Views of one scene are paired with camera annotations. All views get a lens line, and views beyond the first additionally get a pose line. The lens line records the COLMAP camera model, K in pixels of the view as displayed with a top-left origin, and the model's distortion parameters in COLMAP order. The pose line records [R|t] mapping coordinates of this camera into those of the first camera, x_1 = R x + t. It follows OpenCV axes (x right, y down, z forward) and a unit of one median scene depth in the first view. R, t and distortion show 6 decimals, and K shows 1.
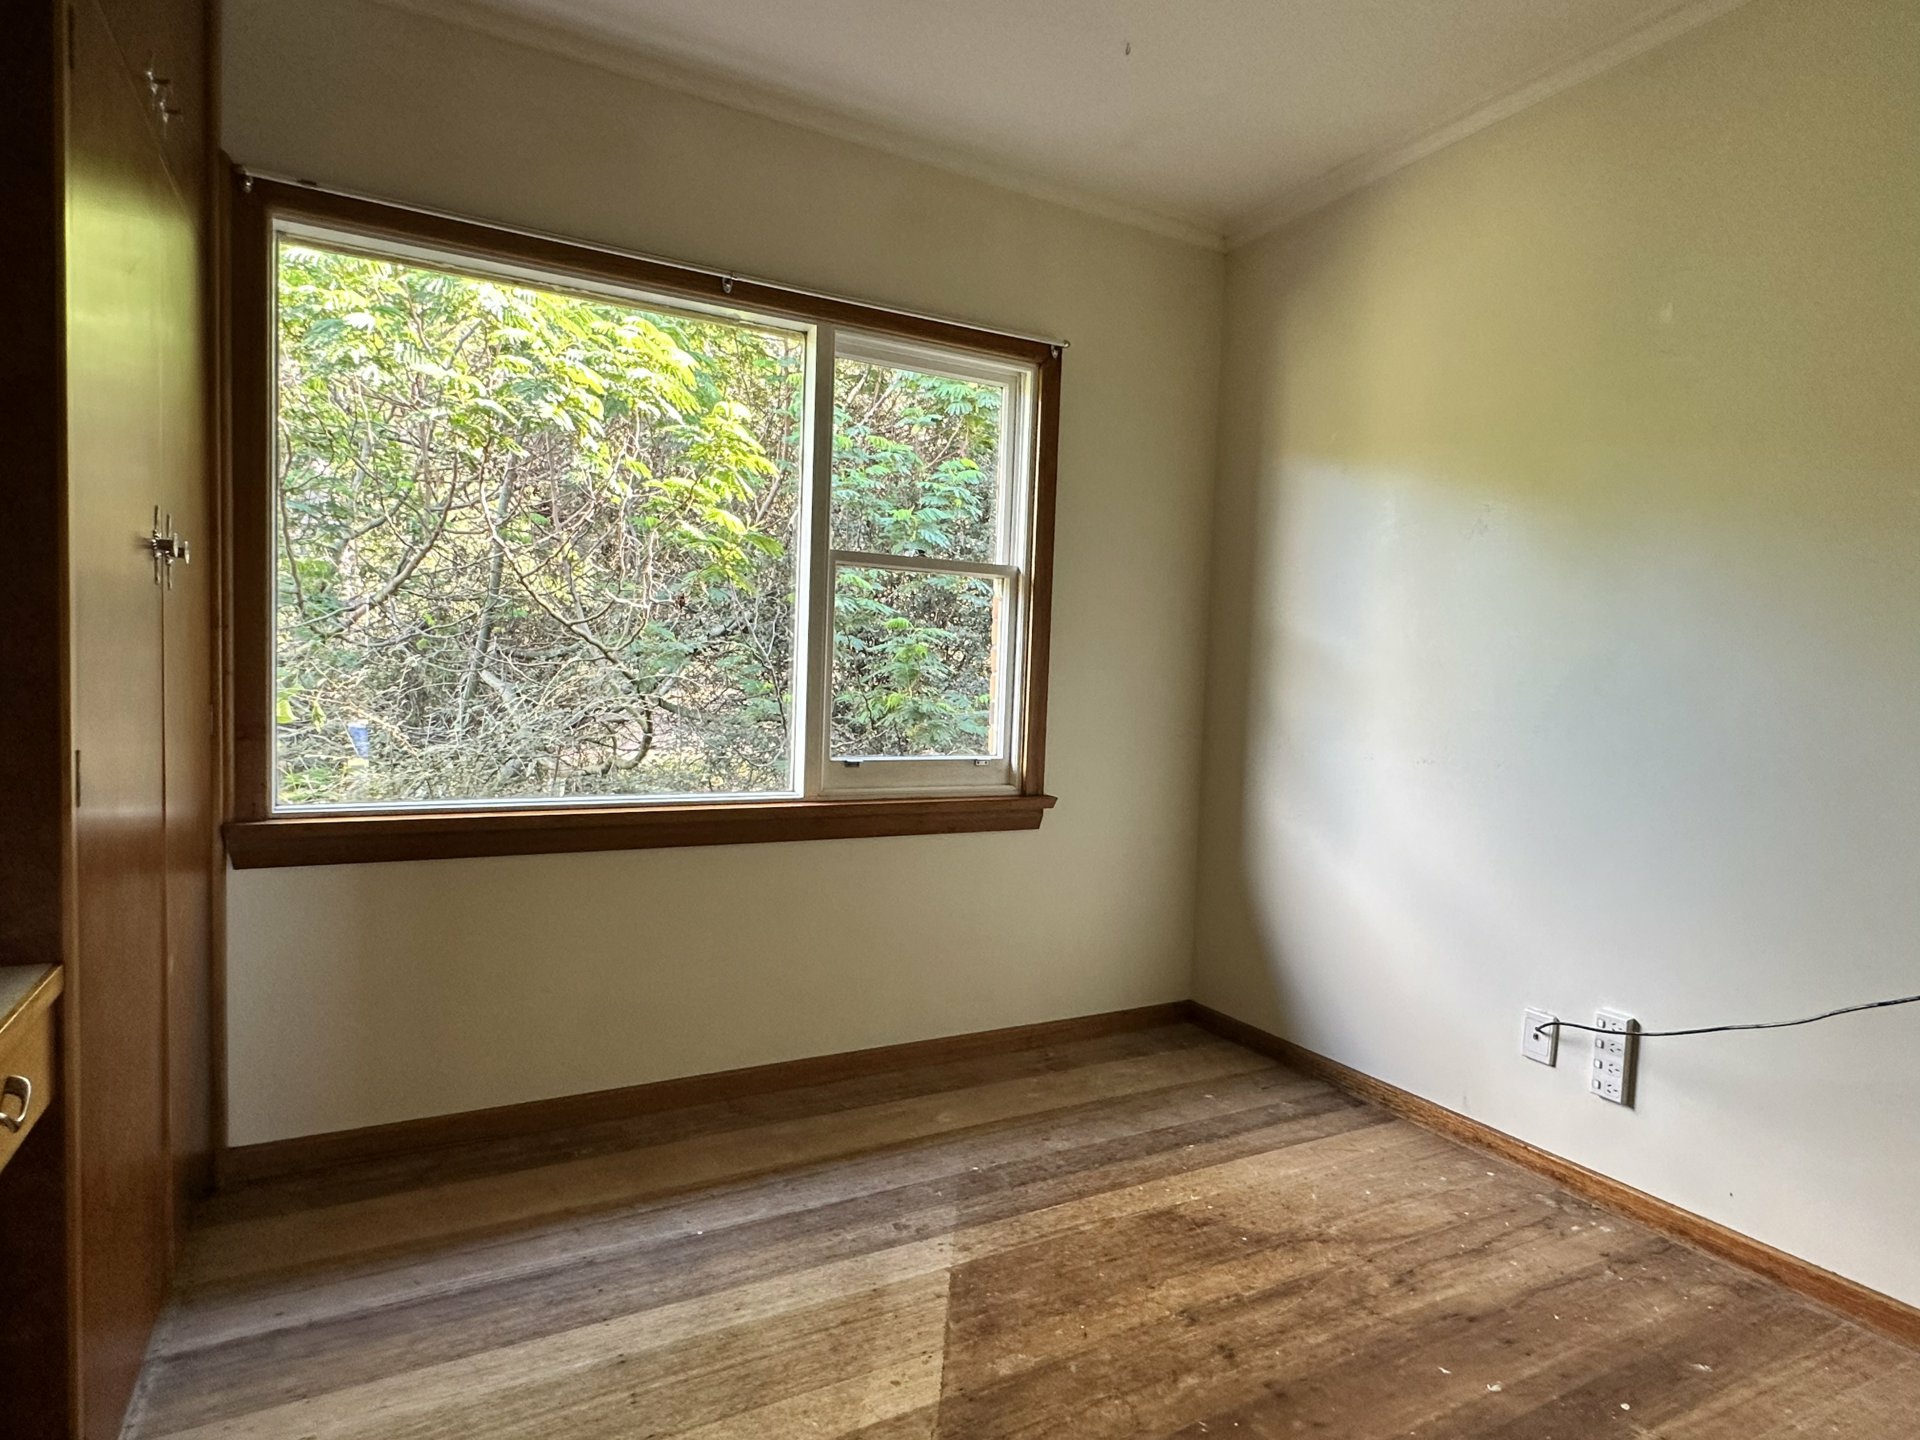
lens RADIAL K [[1071.6, 0, 960.0], [0, 1071.6, 720.0], [0, 0, 1]] dist [-0.012776, 0.000426]
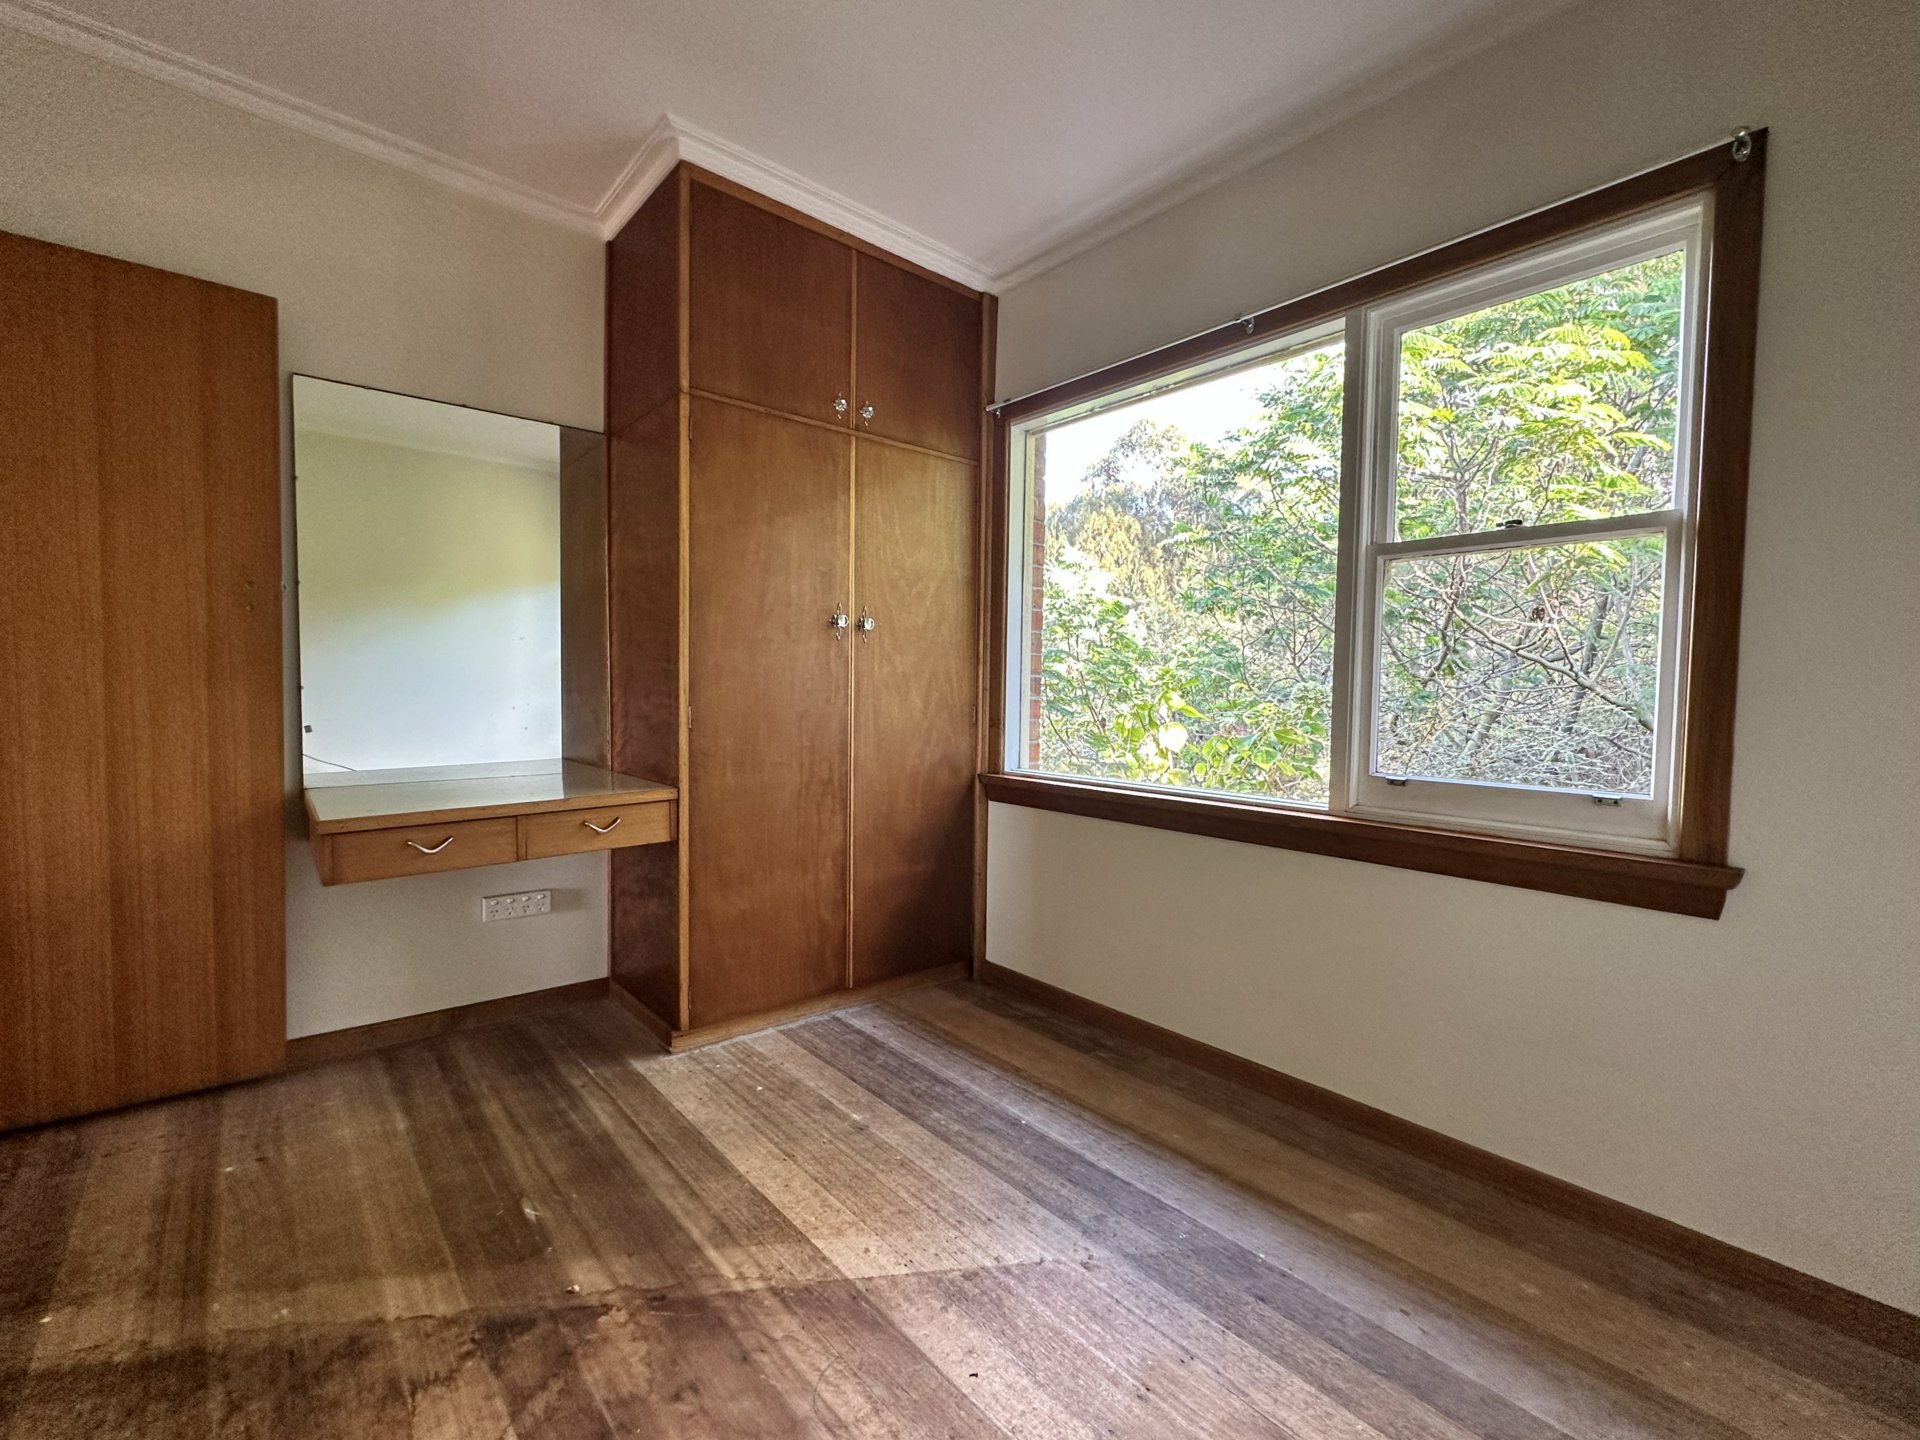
lens RADIAL K [[842.6, 0, 960.0], [0, 842.6, 720.0], [0, 0, 1]] dist [-0.009654, -0.000245]
pose [[0.182501, -0.000718, -0.983205, 0.609364], [-0.060763, 0.998080, -0.012007, 0.023632], [0.981326, 0.061934, 0.182107, 0.617111]]
